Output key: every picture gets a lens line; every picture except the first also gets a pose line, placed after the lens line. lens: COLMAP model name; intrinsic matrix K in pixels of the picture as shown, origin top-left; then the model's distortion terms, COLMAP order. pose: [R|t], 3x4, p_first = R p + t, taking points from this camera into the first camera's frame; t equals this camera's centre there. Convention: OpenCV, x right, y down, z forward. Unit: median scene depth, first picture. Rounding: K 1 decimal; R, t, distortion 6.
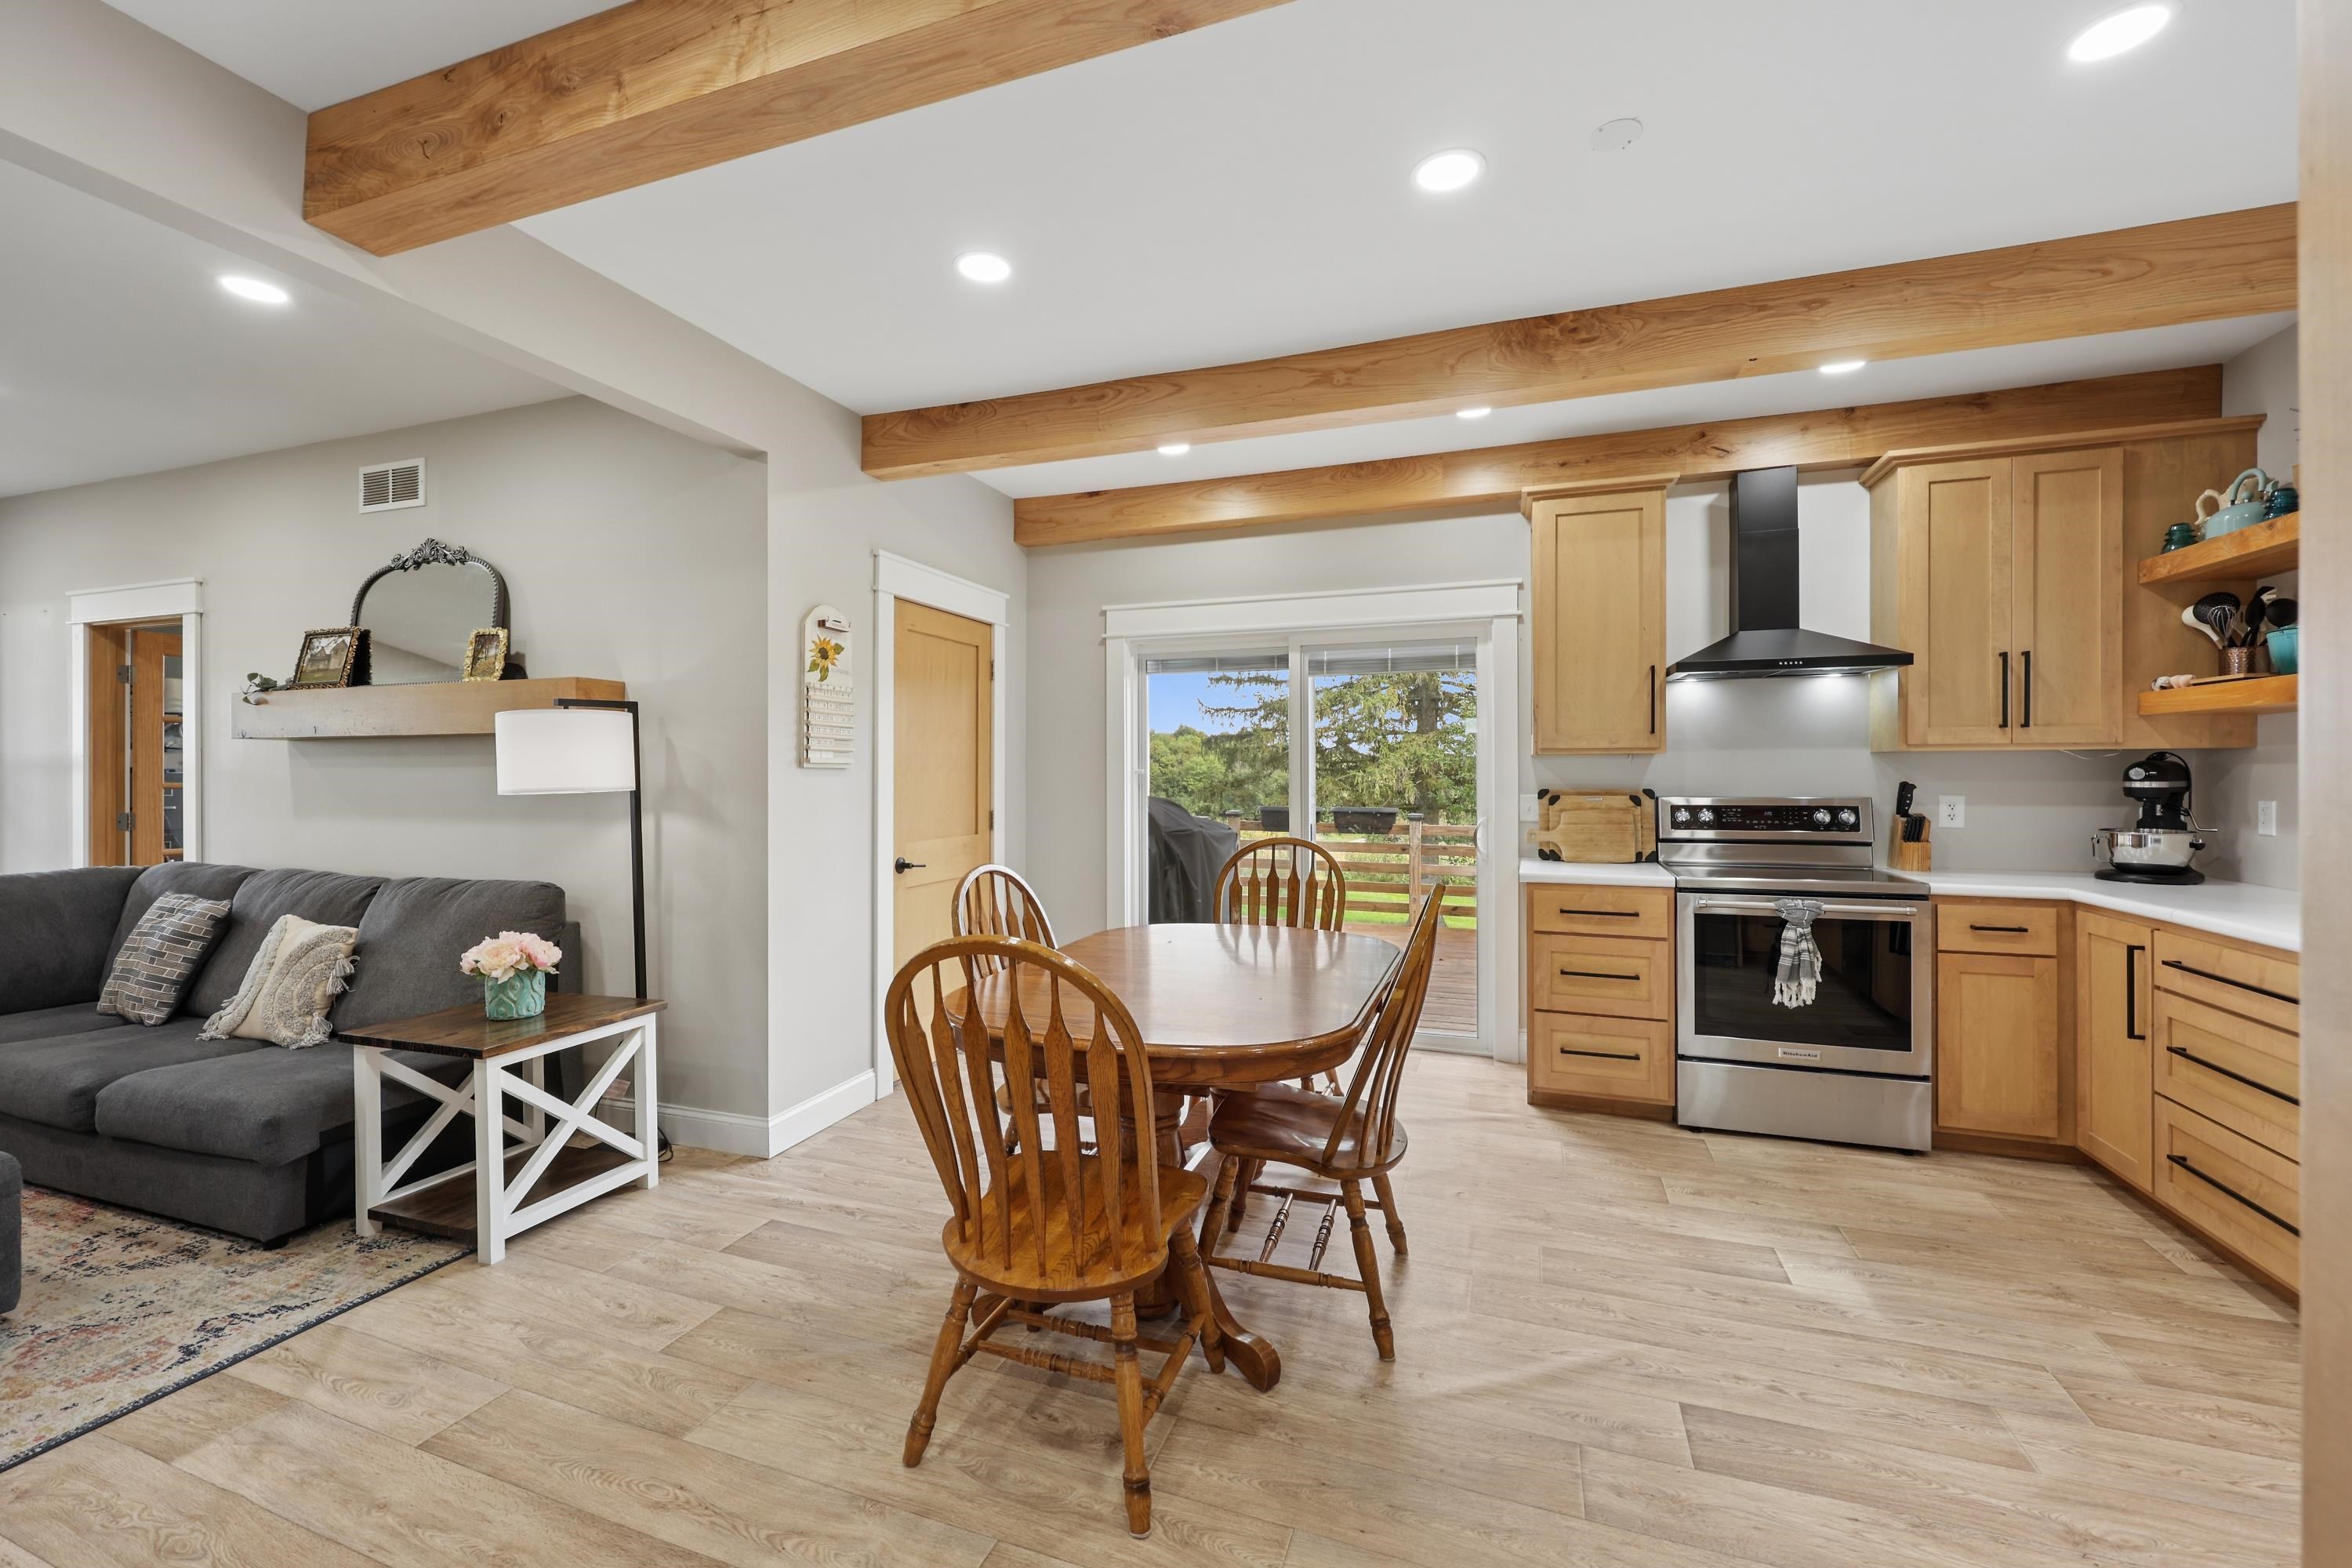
lens RADIAL K [[952.6, 0, 1169.8], [0, 952.6, 774.3], [0, 0, 1]] dist [-0.000925, 0.000555]
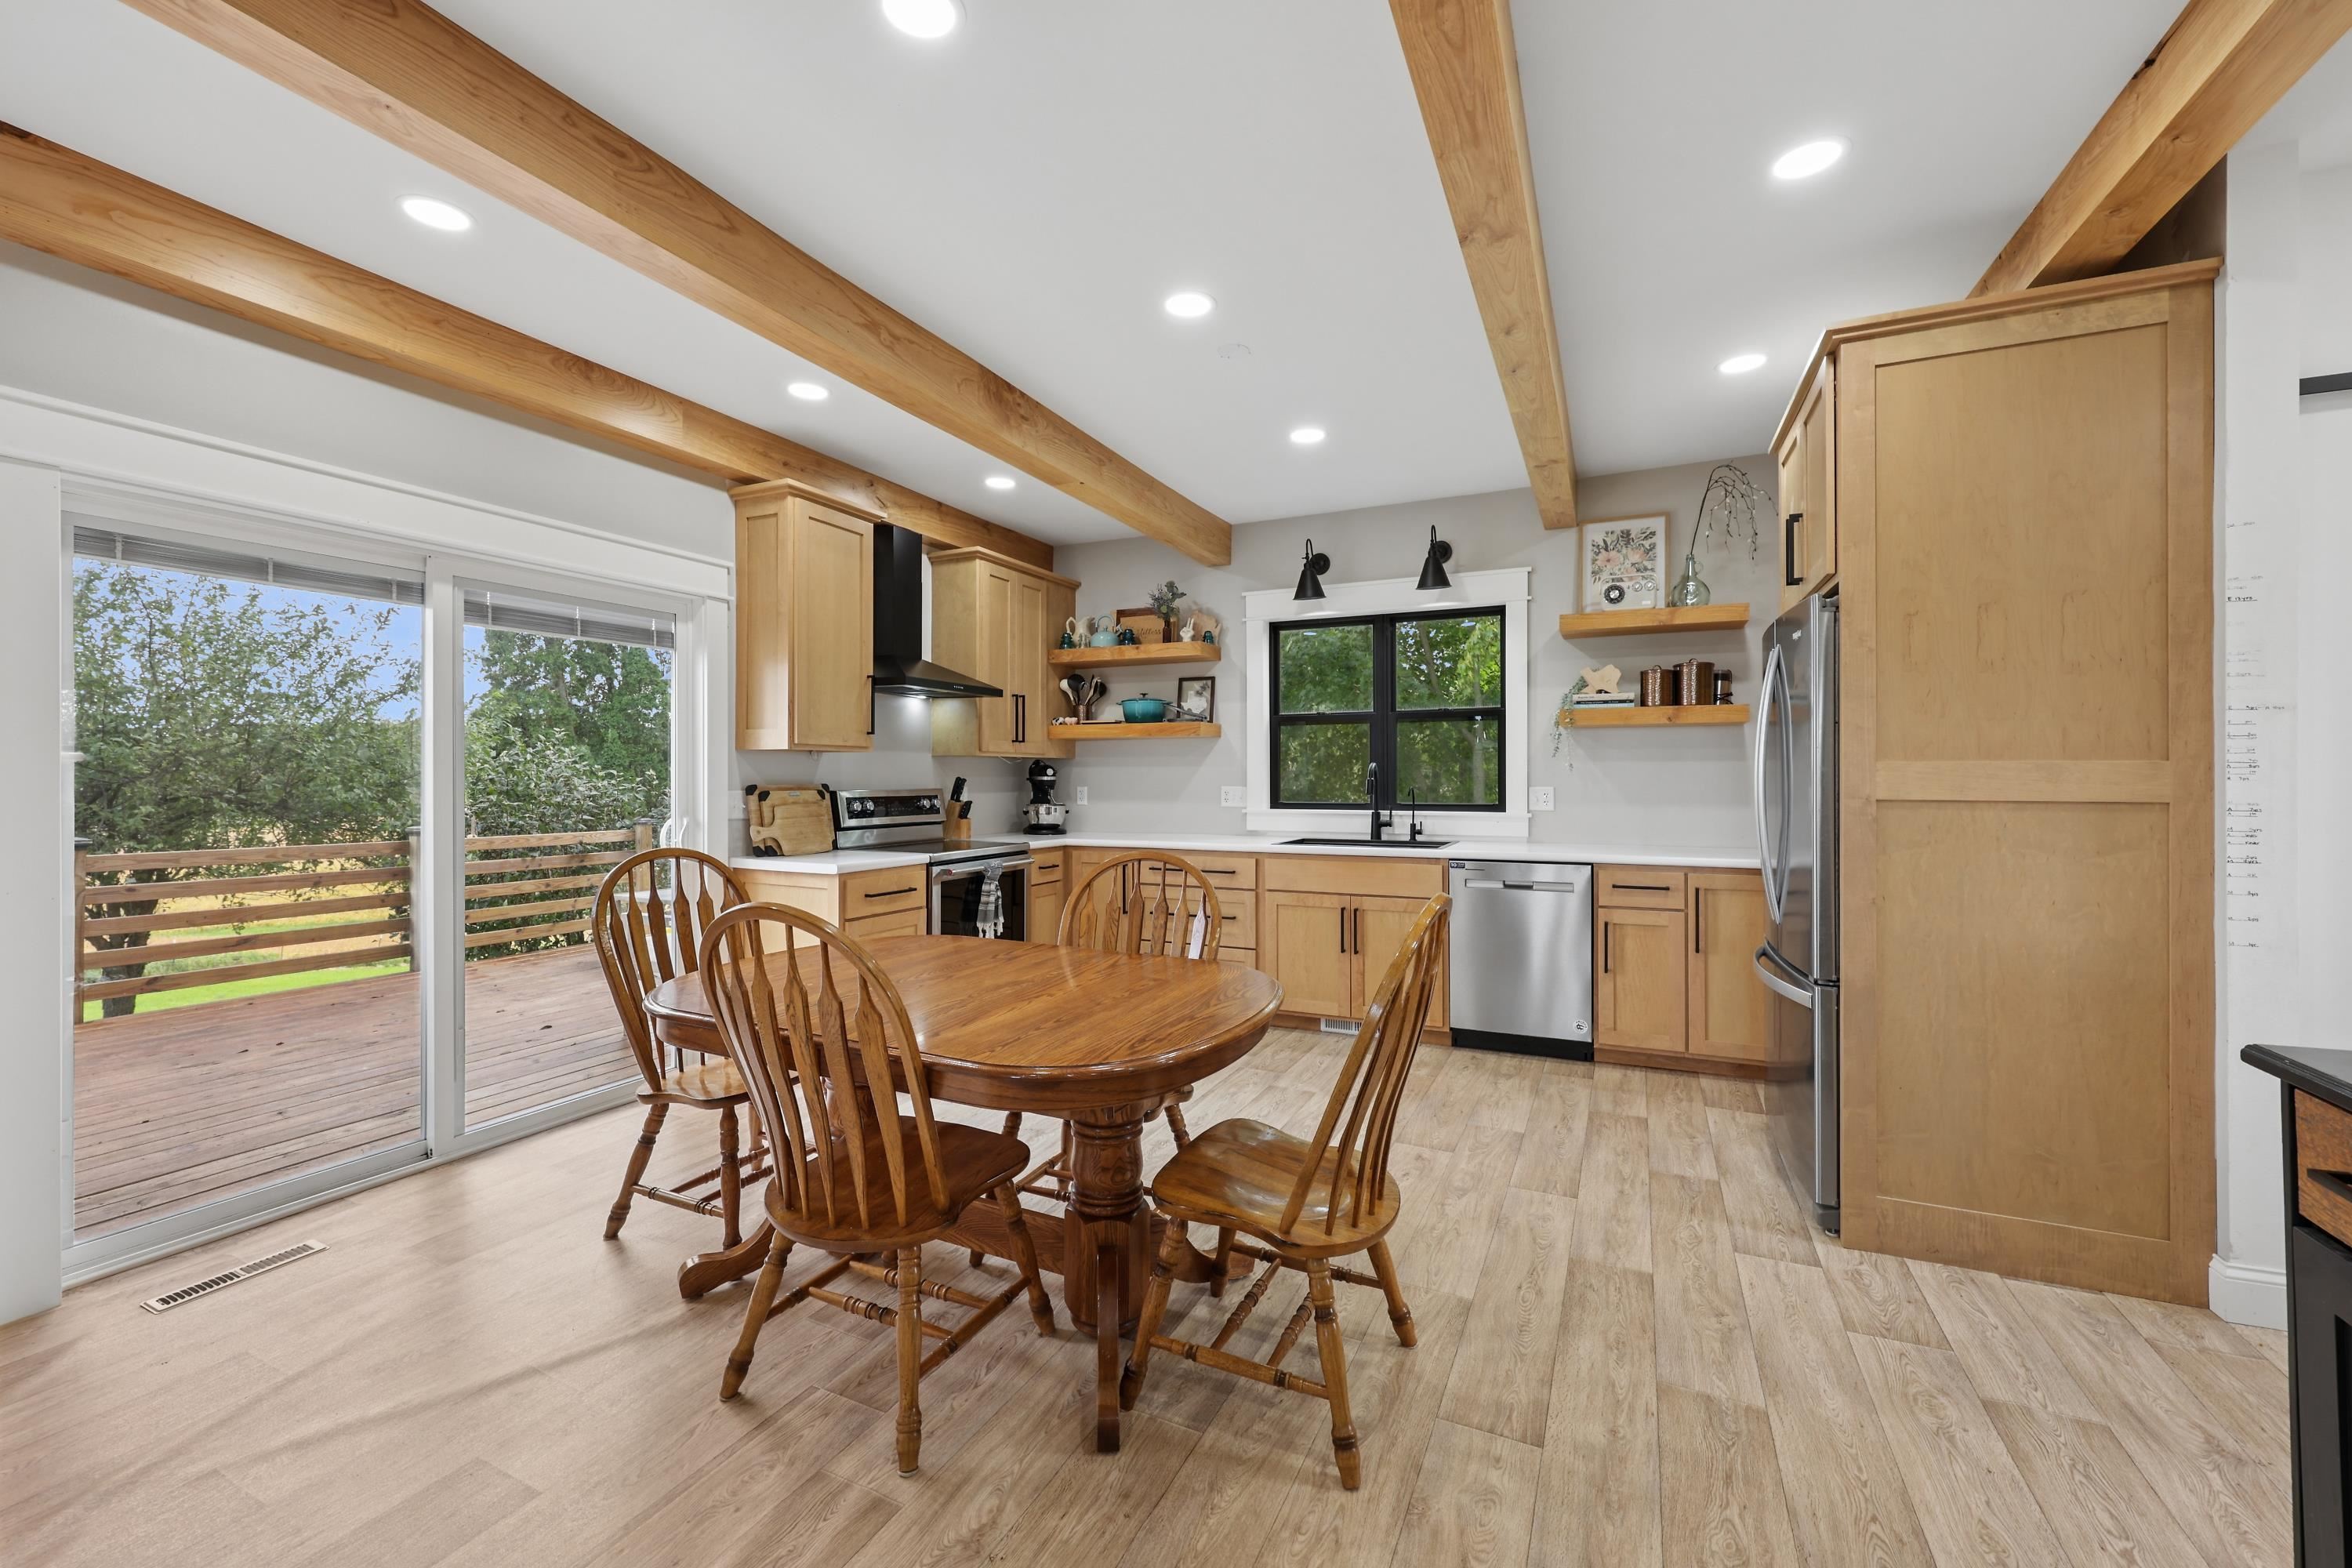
lens RADIAL K [[952.6, 0, 1183.7], [0, 952.6, 779.0], [0, 0, 1]] dist [-0.000925, 0.000555]
pose [[0.092487, 0.001856, 0.995712, -0.643464], [0.002447, 0.999995, -0.002092, 0.015340], [-0.995711, 0.002630, 0.092482, 0.561728]]
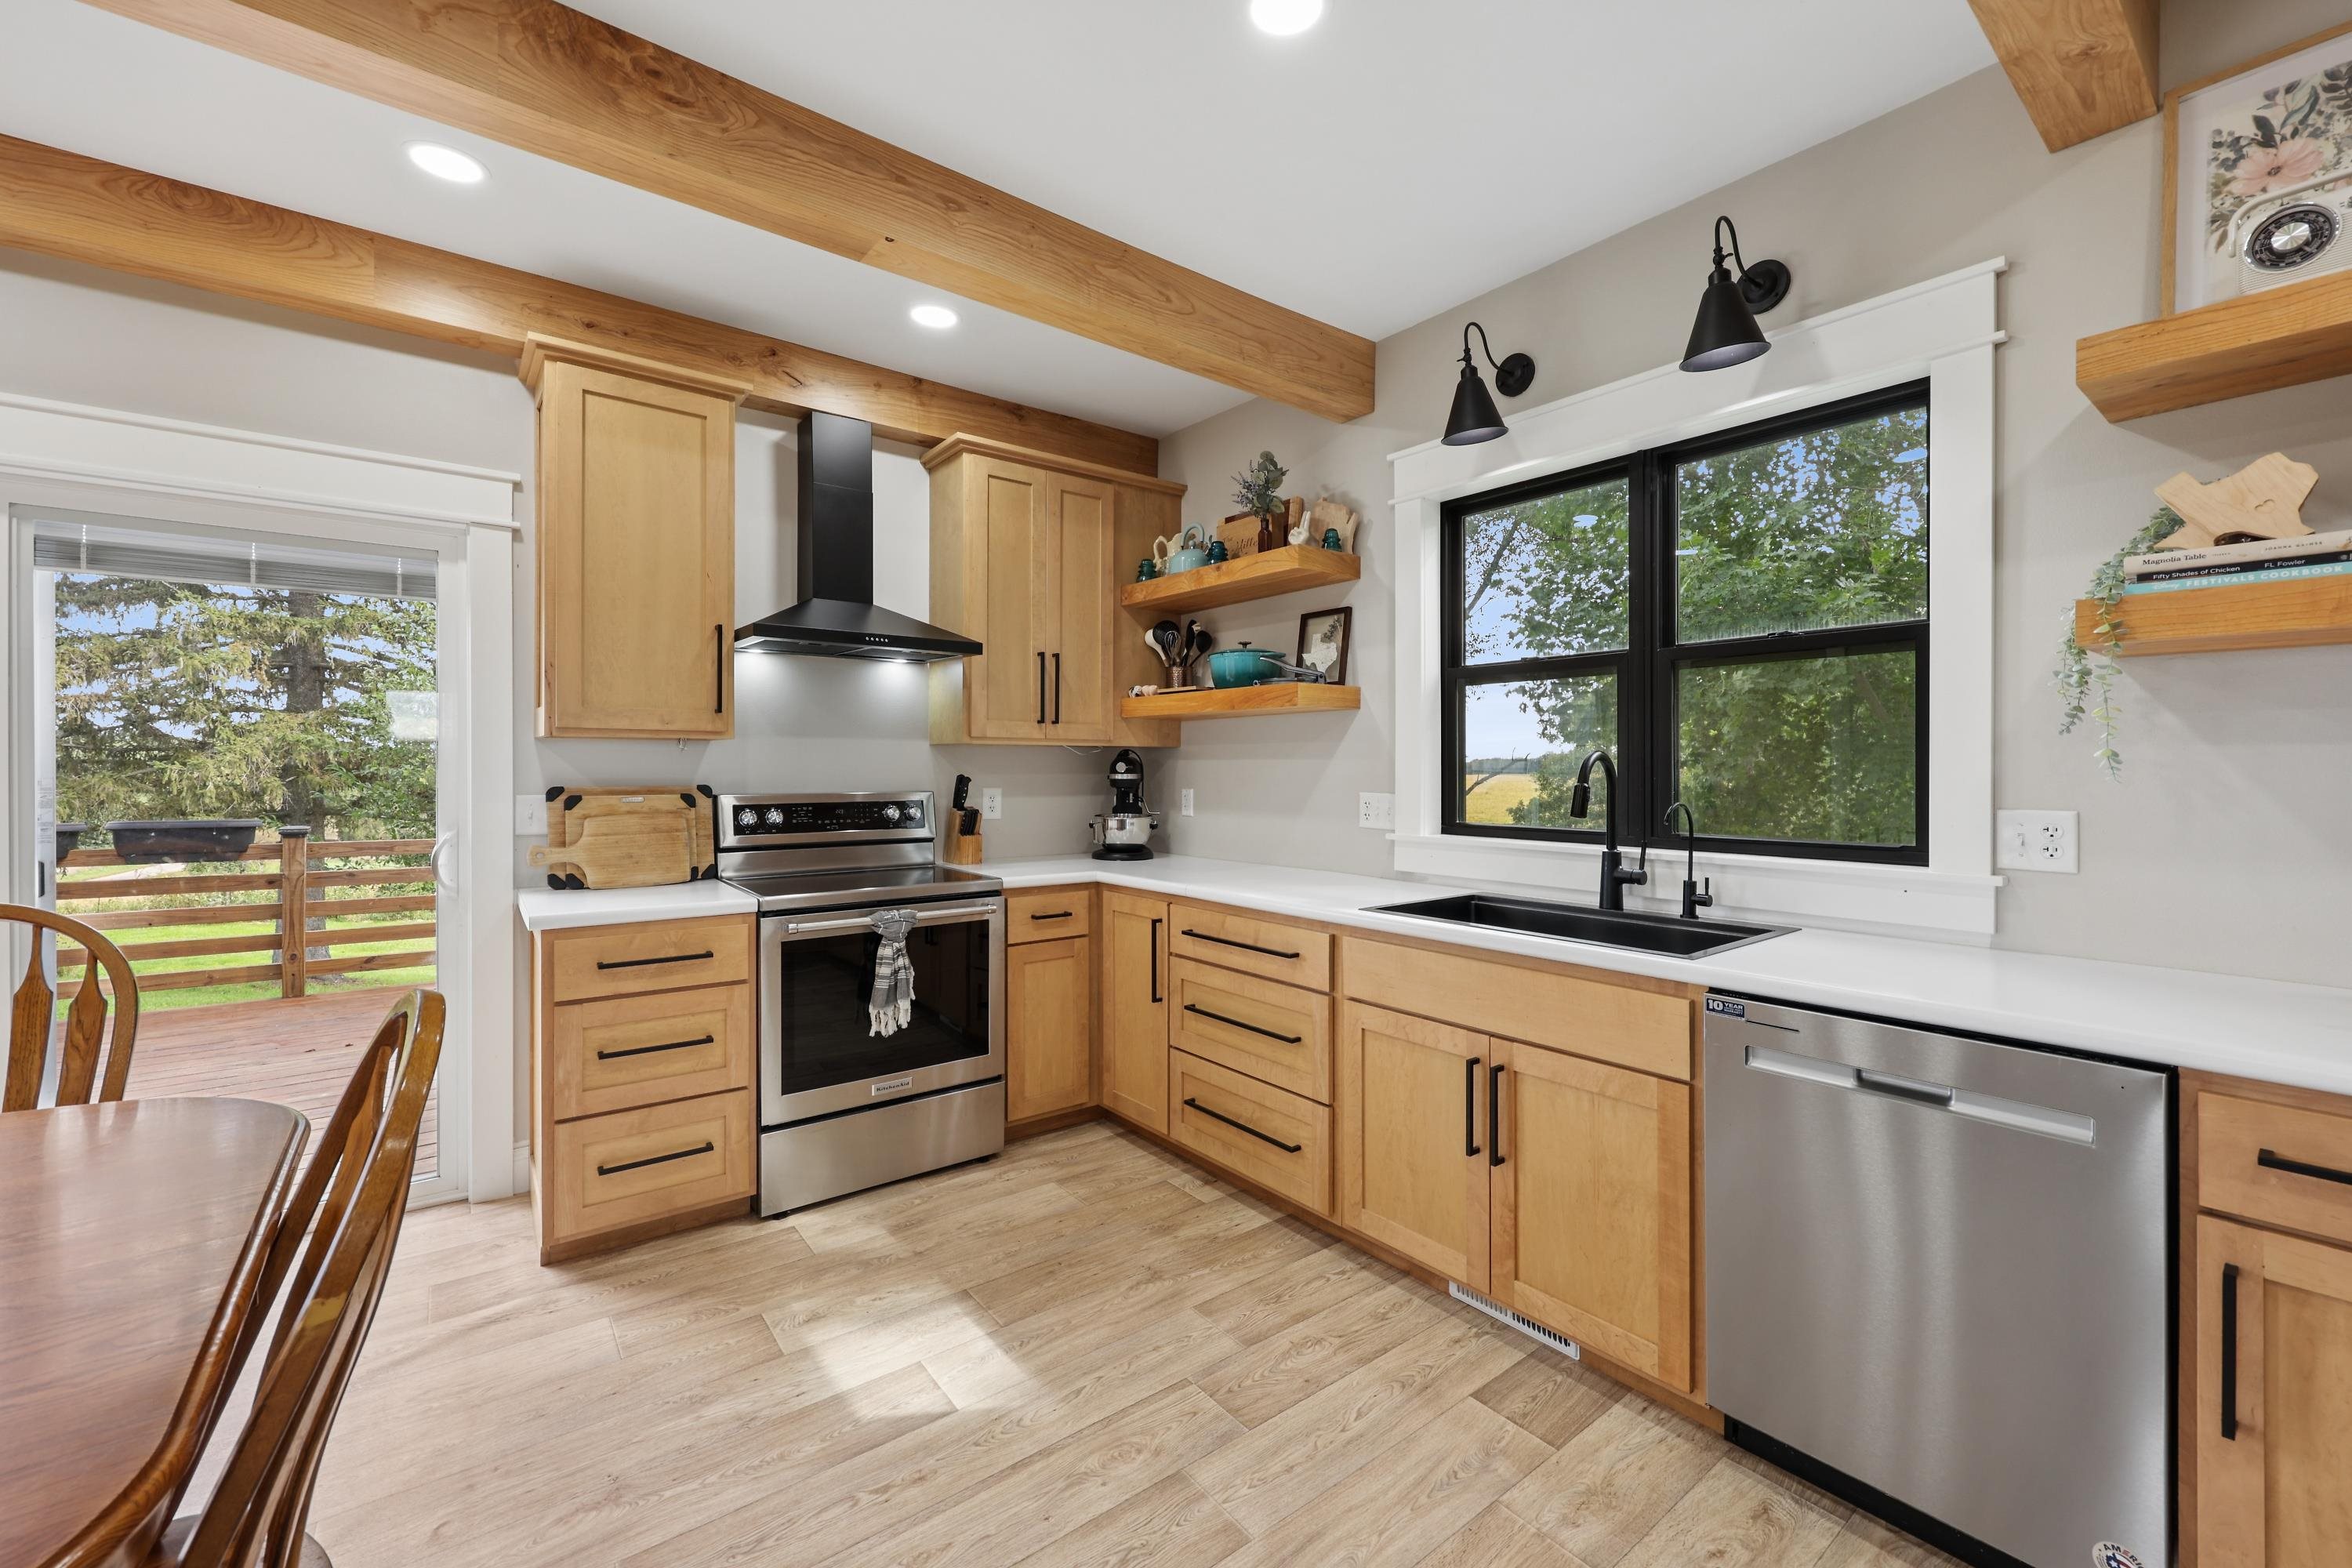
lens RADIAL K [[952.6, 0, 1176.0], [0, 952.6, 770.0], [0, 0, 1]] dist [-0.000925, 0.000555]
pose [[0.533570, 0.001525, 0.845754, 0.057075], [-0.001749, 0.999998, -0.000700, 0.003409], [-0.845754, -0.001106, 0.533572, 0.298135]]
